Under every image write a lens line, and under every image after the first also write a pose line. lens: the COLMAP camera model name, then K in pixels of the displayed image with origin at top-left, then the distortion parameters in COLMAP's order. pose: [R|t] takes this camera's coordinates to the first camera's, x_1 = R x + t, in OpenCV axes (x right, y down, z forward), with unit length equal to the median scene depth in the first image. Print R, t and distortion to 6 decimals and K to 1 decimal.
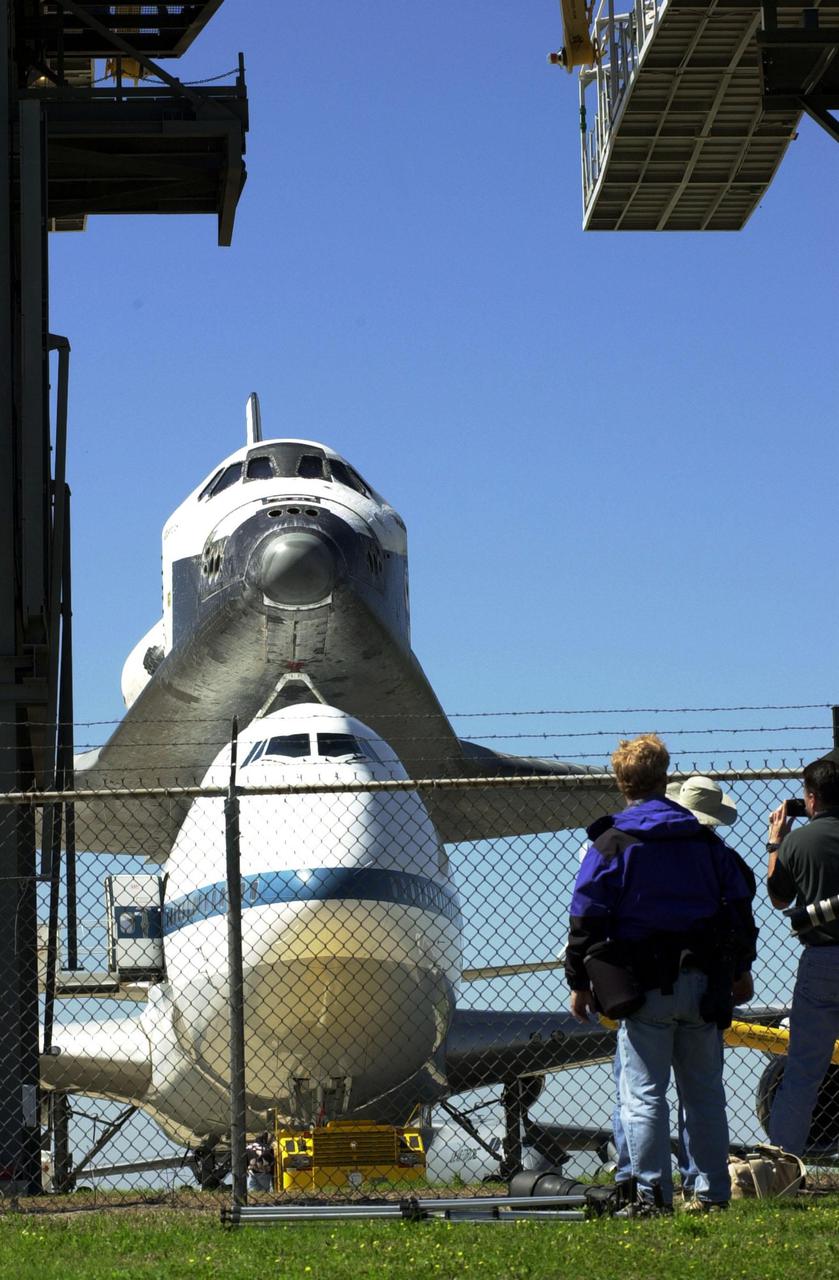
lens RADIAL K [[4334.2, 0, 419.5], [0, 4334.2, 640.0], [0, 0, 1]] dist [-0.115081, 0.125692]
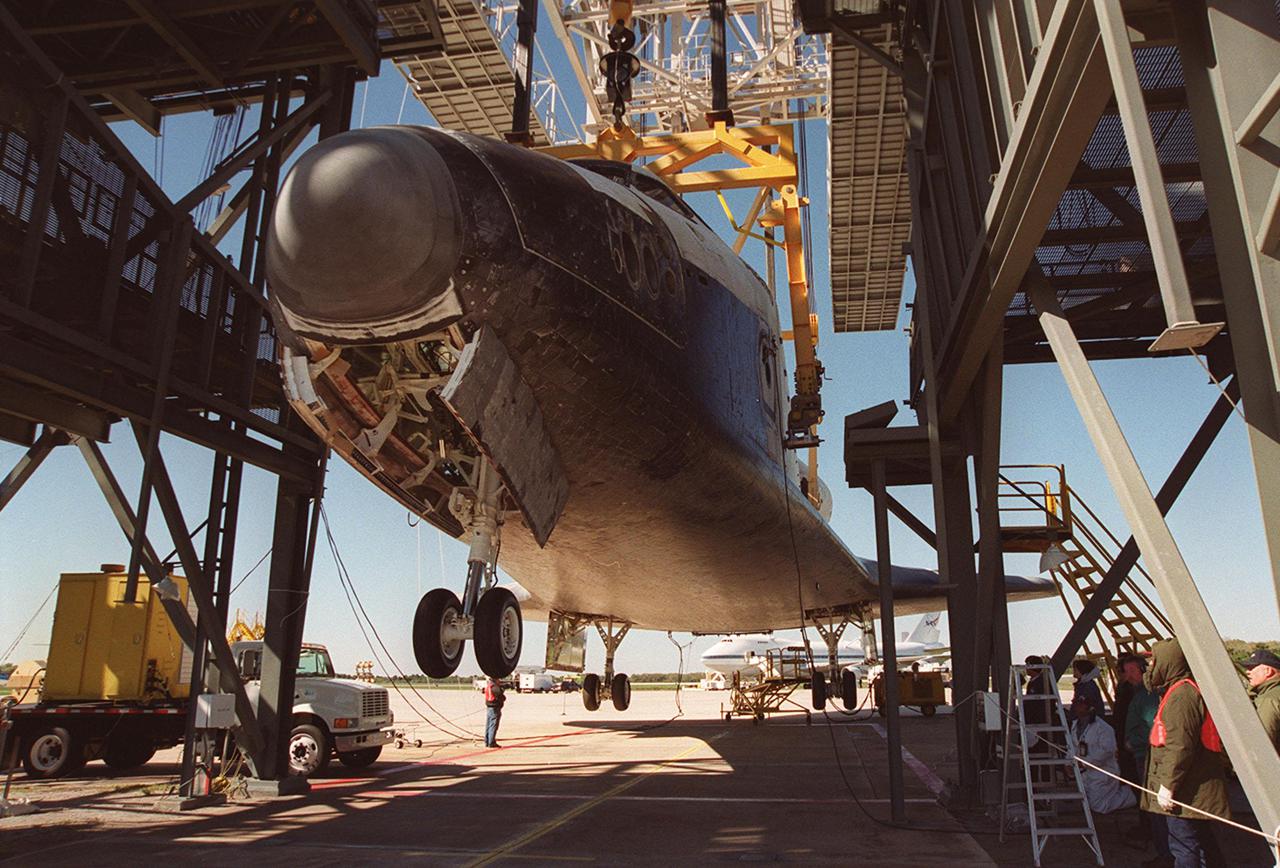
lens RADIAL K [[935.2, 0, 651.2], [0, 935.2, 437.8], [0, 0, 1]] dist [-0.121896, 0.096184]
pose [[0.973956, -0.031645, -0.224516, 0.011344], [0.017588, 0.997773, -0.064336, 0.006506], [0.226052, 0.058712, 0.972344, 0.912186]]
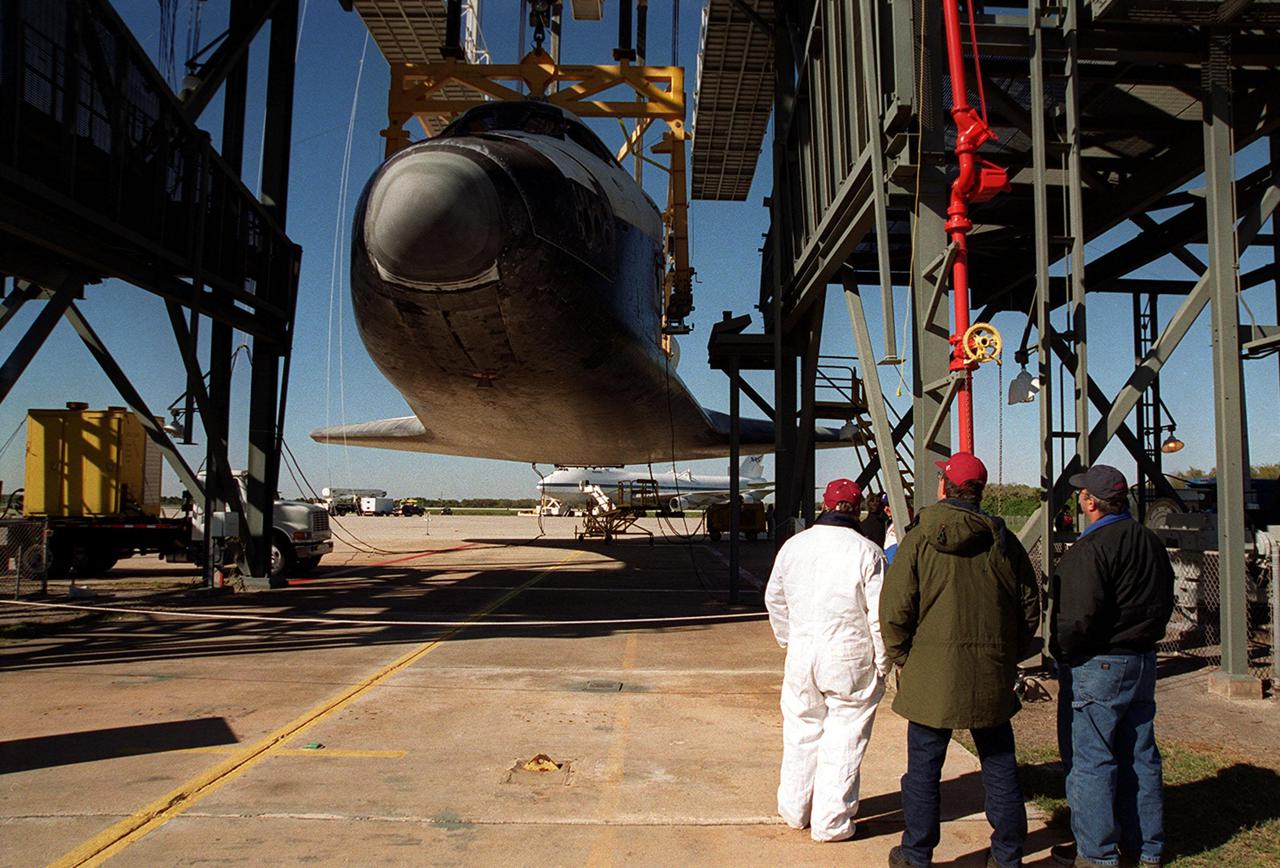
lens RADIAL K [[936.4, 0, 640.0], [0, 936.4, 434.0], [0, 0, 1]] dist [-0.105322, 0.104639]
pose [[0.997340, 0.037904, -0.062257, 0.006431], [-0.030773, 0.993260, 0.111749, -0.002670], [0.066073, -0.109536, 0.991784, 0.860738]]
